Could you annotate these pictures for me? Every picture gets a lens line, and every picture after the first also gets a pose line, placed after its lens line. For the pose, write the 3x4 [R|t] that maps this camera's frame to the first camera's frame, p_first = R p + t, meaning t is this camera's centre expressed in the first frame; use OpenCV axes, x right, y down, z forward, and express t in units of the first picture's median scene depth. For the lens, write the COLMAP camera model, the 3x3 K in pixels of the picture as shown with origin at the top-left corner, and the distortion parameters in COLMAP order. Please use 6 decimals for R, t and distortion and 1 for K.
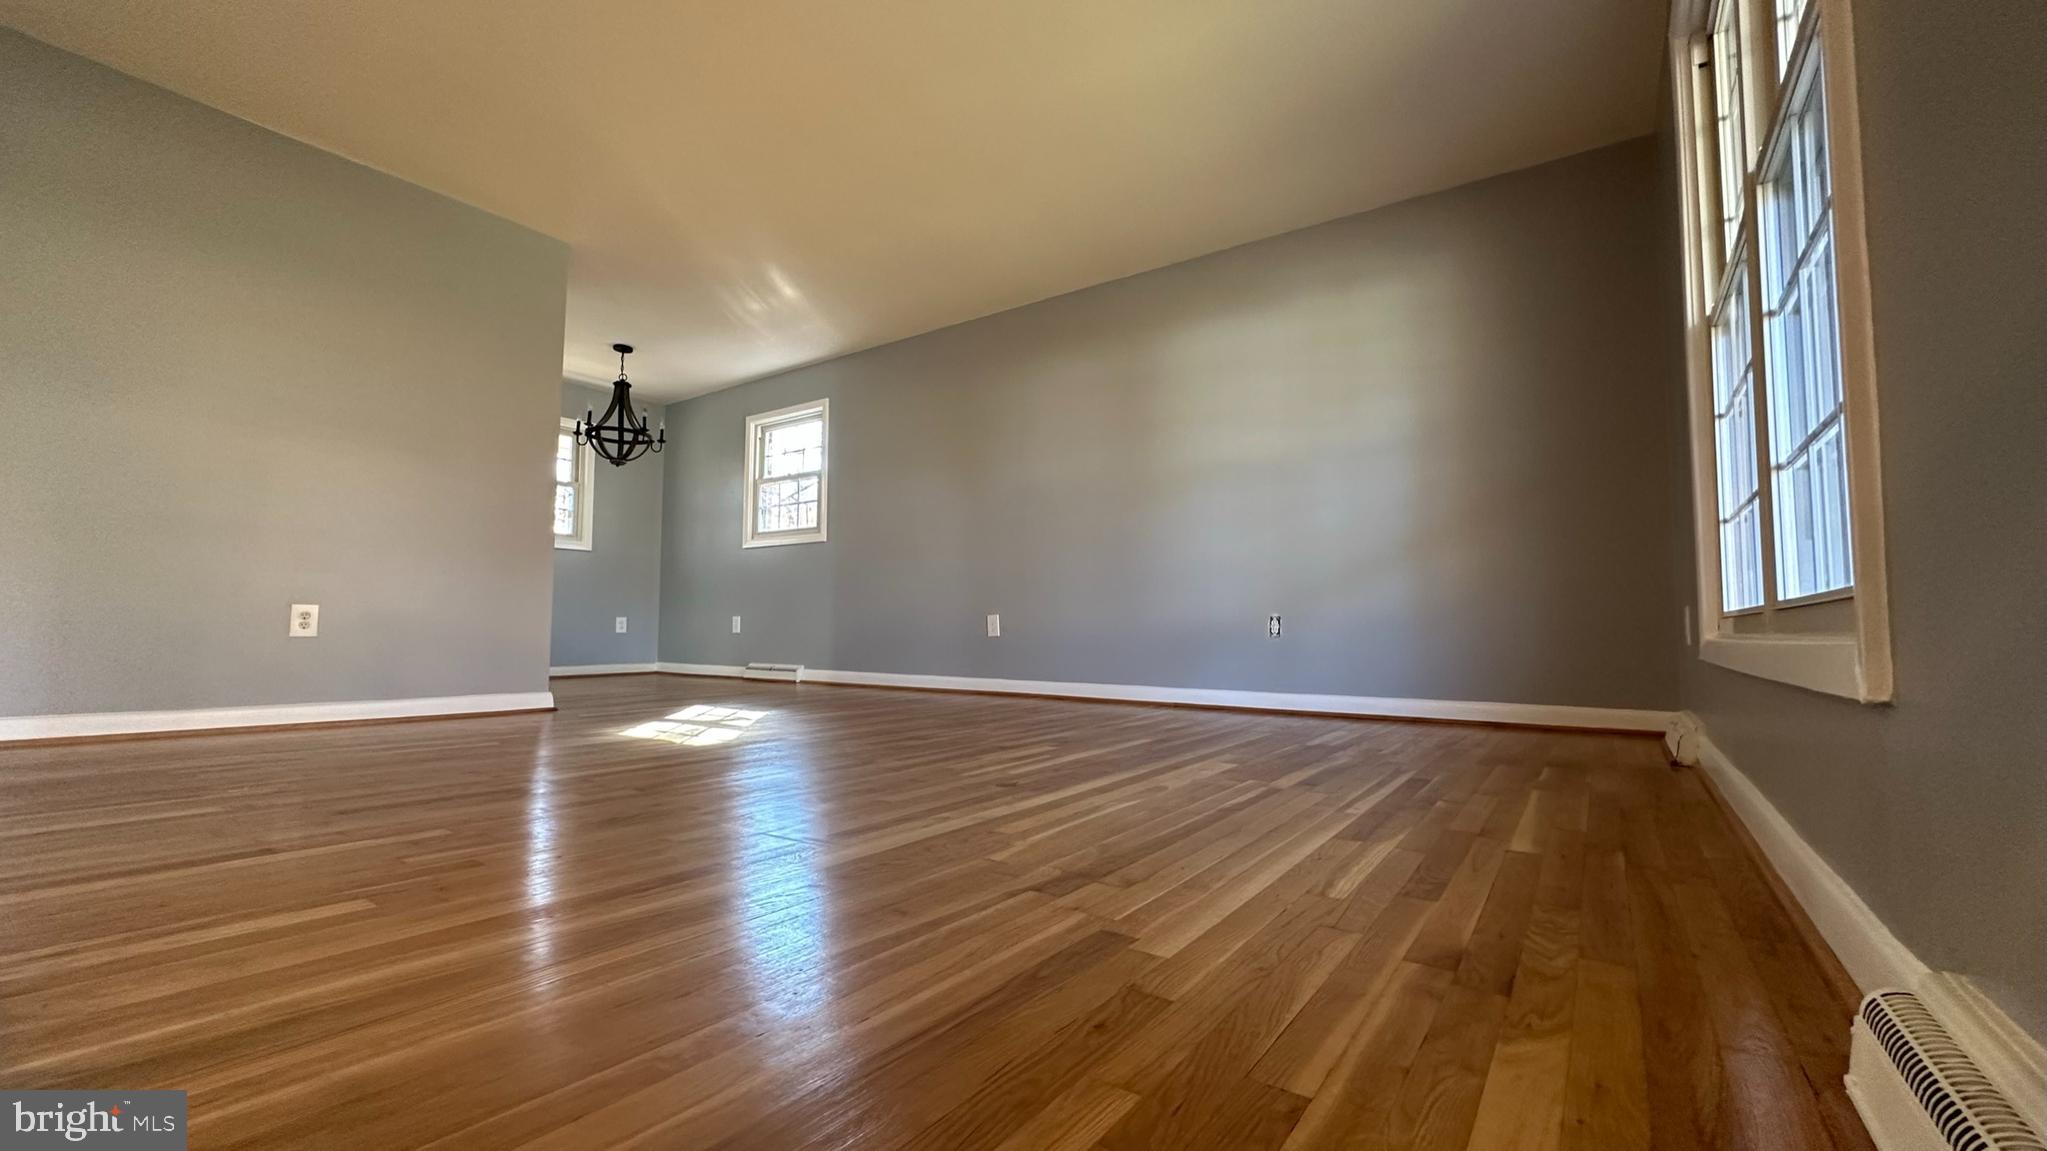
lens RADIAL K [[815.6, 0, 1021.9], [0, 815.6, 571.2], [0, 0, 1]] dist [-0.002206, 0.000411]
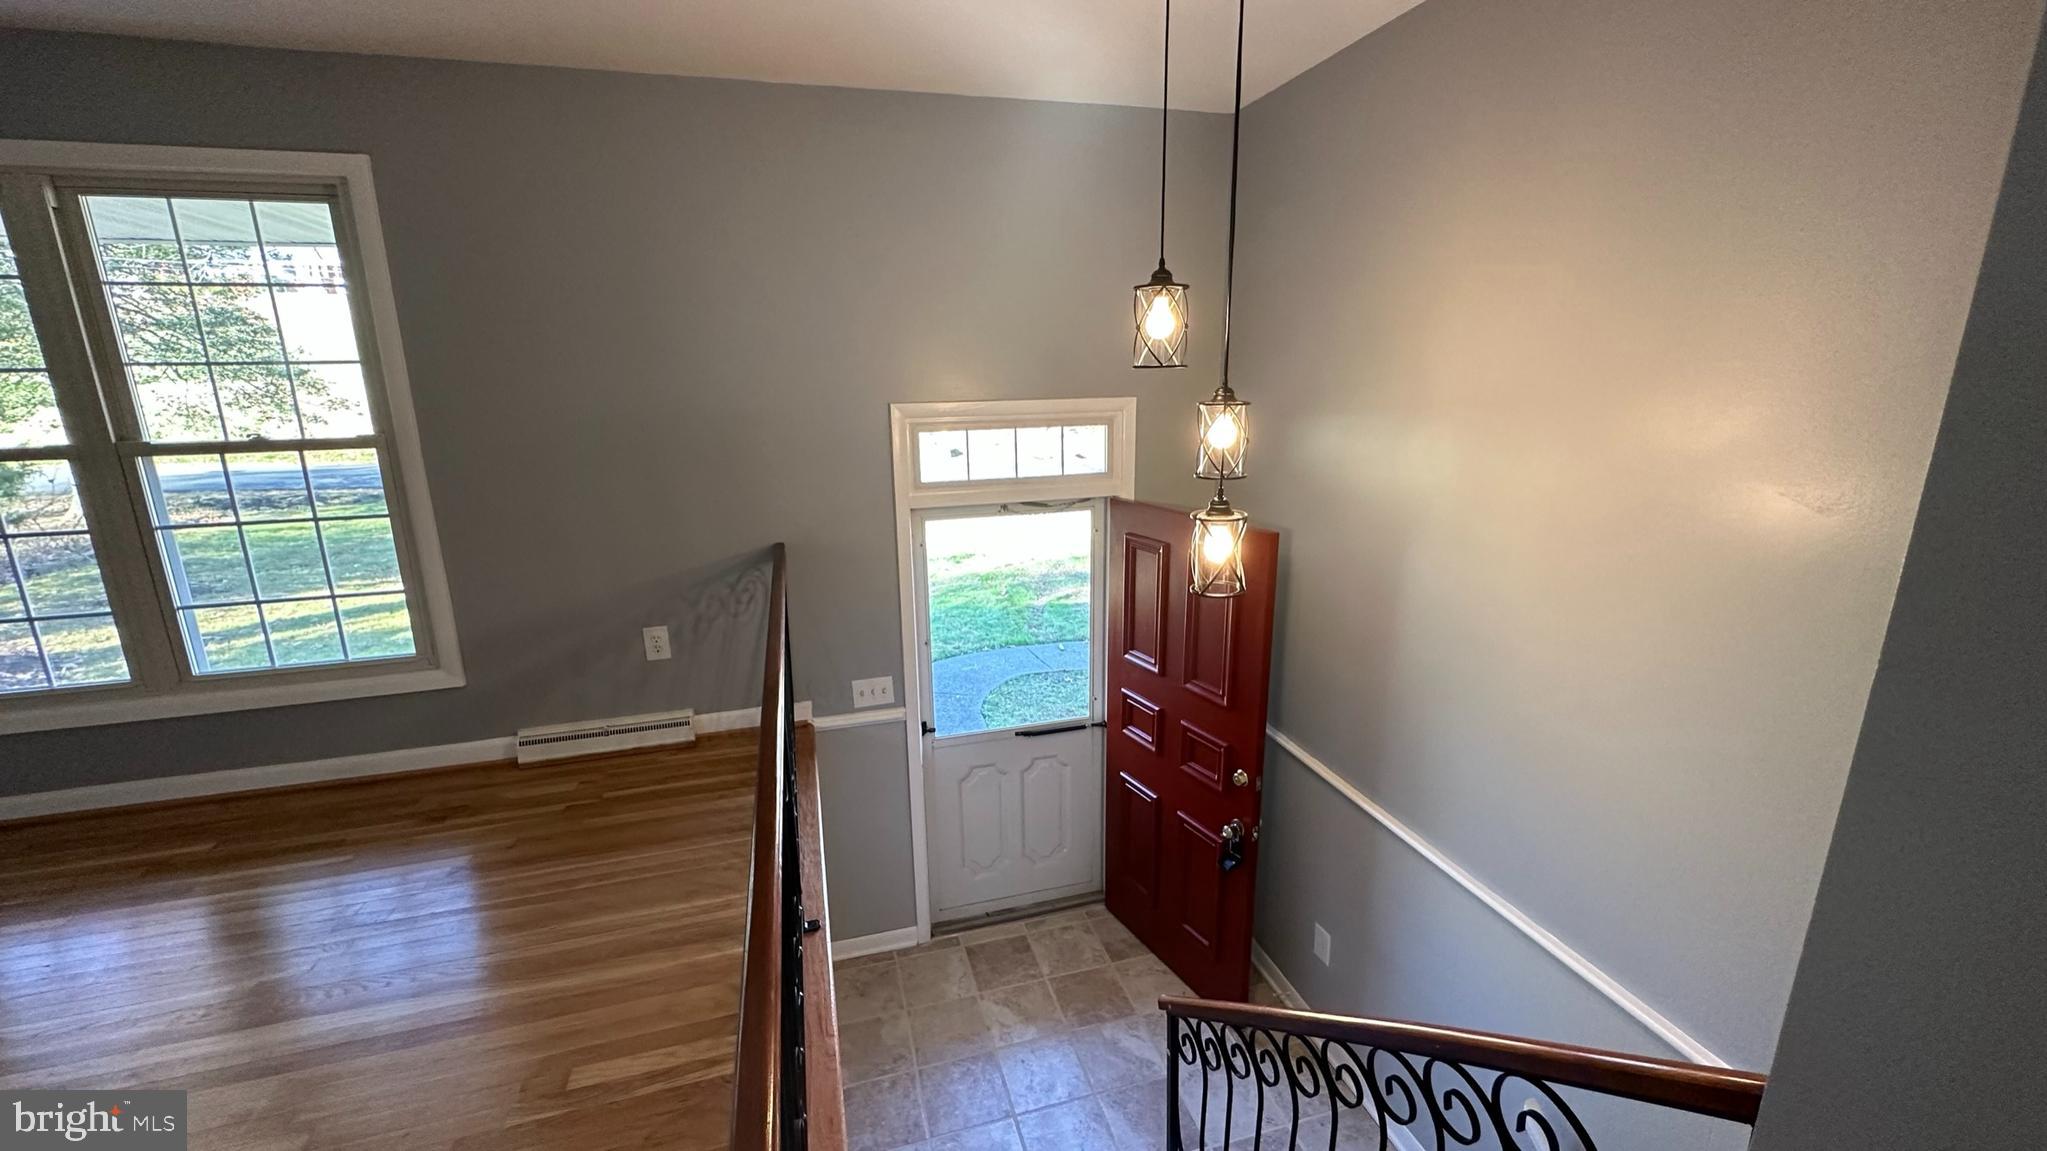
lens RADIAL K [[826.8, 0, 1030.3], [0, 826.8, 572.0], [0, 0, 1]] dist [-0.000305, -0.000022]
pose [[-0.783707, -0.141845, 0.604717, -1.707078], [-0.031599, 0.981420, 0.189254, -0.610545], [-0.620326, 0.129211, -0.773628, 1.166398]]
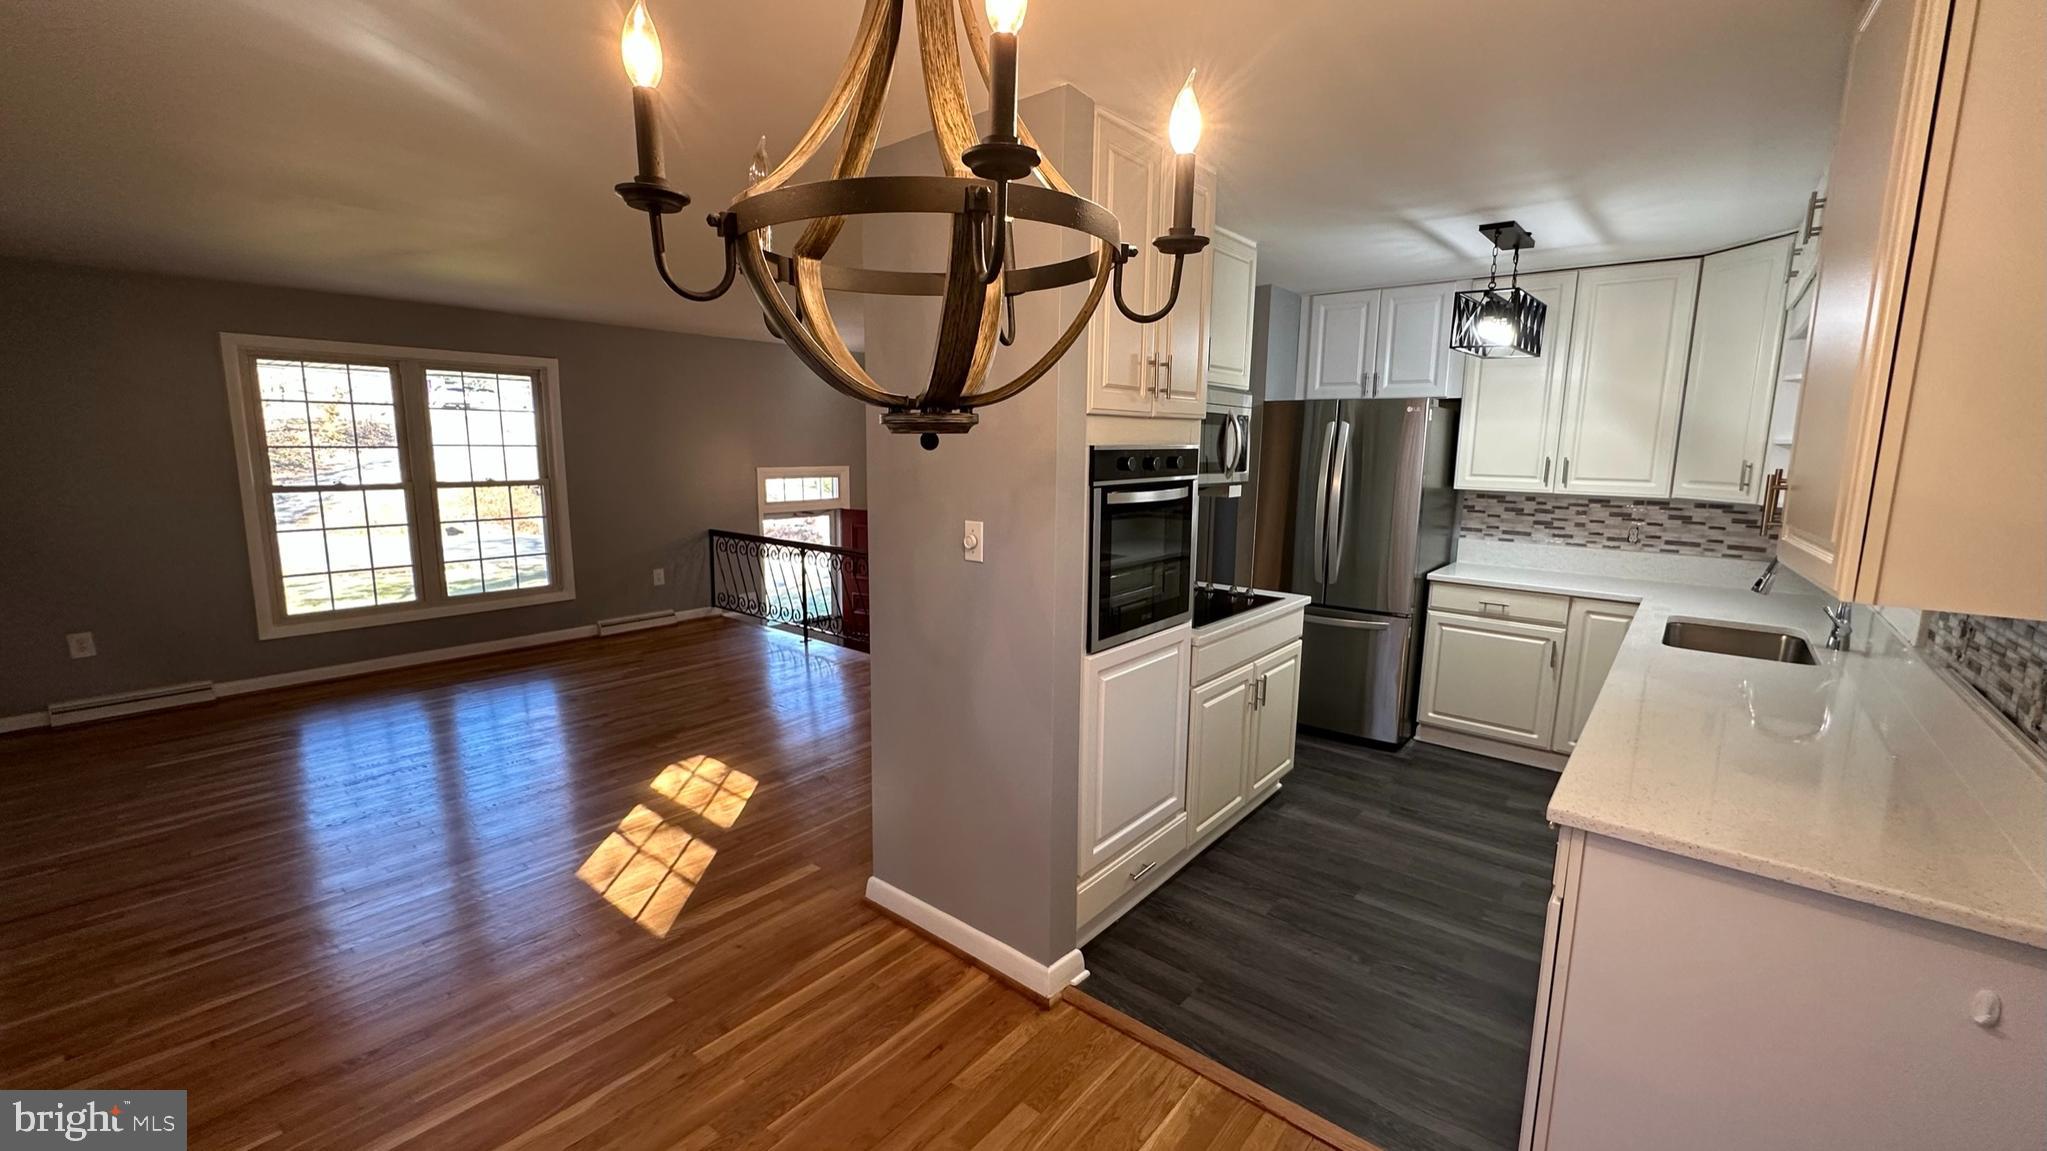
lens RADIAL K [[815.6, 0, 1021.9], [0, 815.6, 571.2], [0, 0, 1]] dist [-0.002206, 0.000411]
pose [[-0.997188, -0.028497, 0.069306, -1.993182], [-0.022333, 0.995858, 0.088139, -0.468365], [-0.071531, 0.086343, -0.993694, 4.433865]]
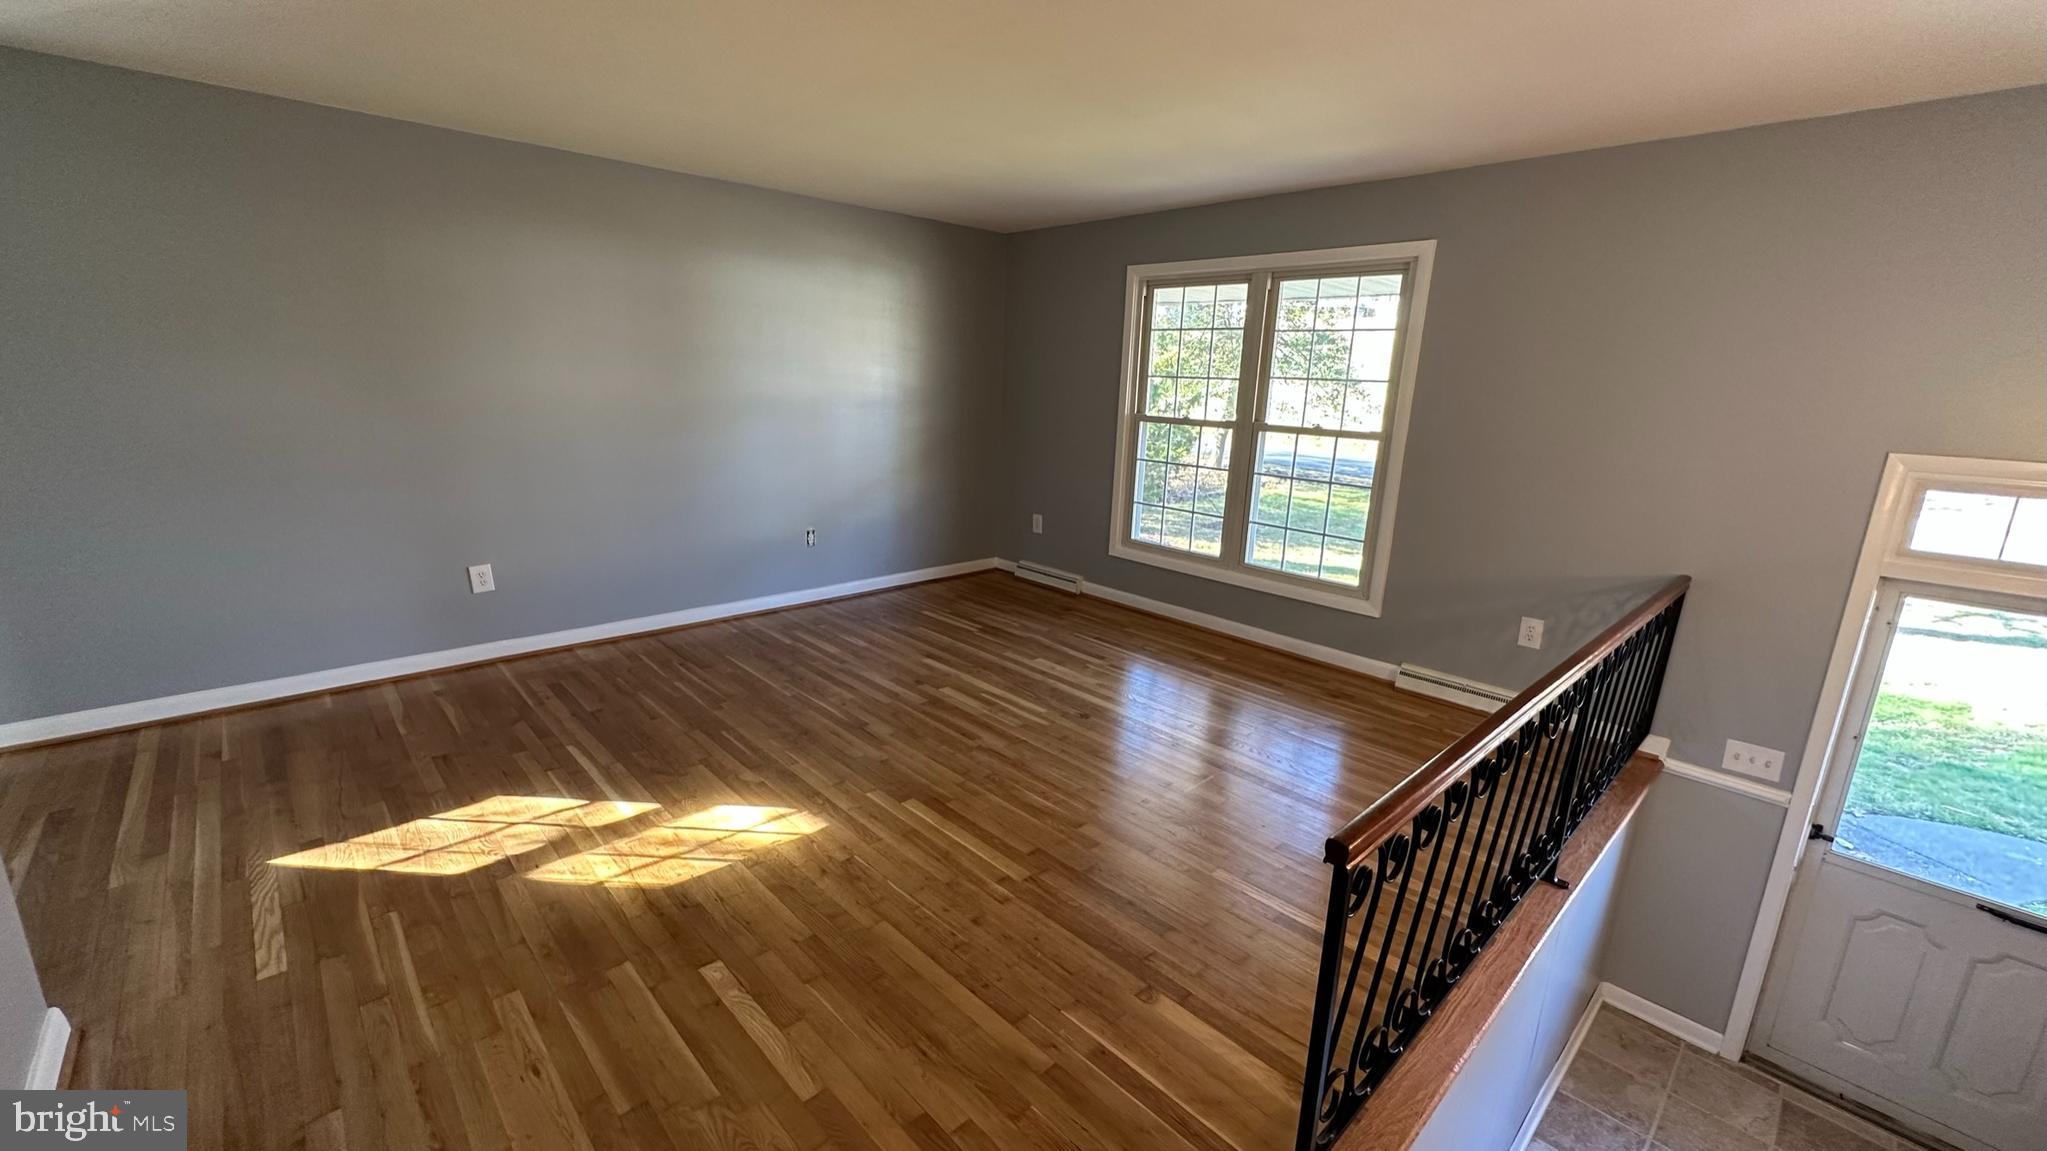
lens RADIAL K [[815.6, 0, 1021.9], [0, 815.6, 571.2], [0, 0, 1]] dist [-0.002206, 0.000411]
pose [[0.188634, -0.229272, 0.954909, -2.237480], [-0.103069, 0.962373, 0.251424, -0.624361], [-0.976624, -0.145848, 0.157906, 1.256732]]
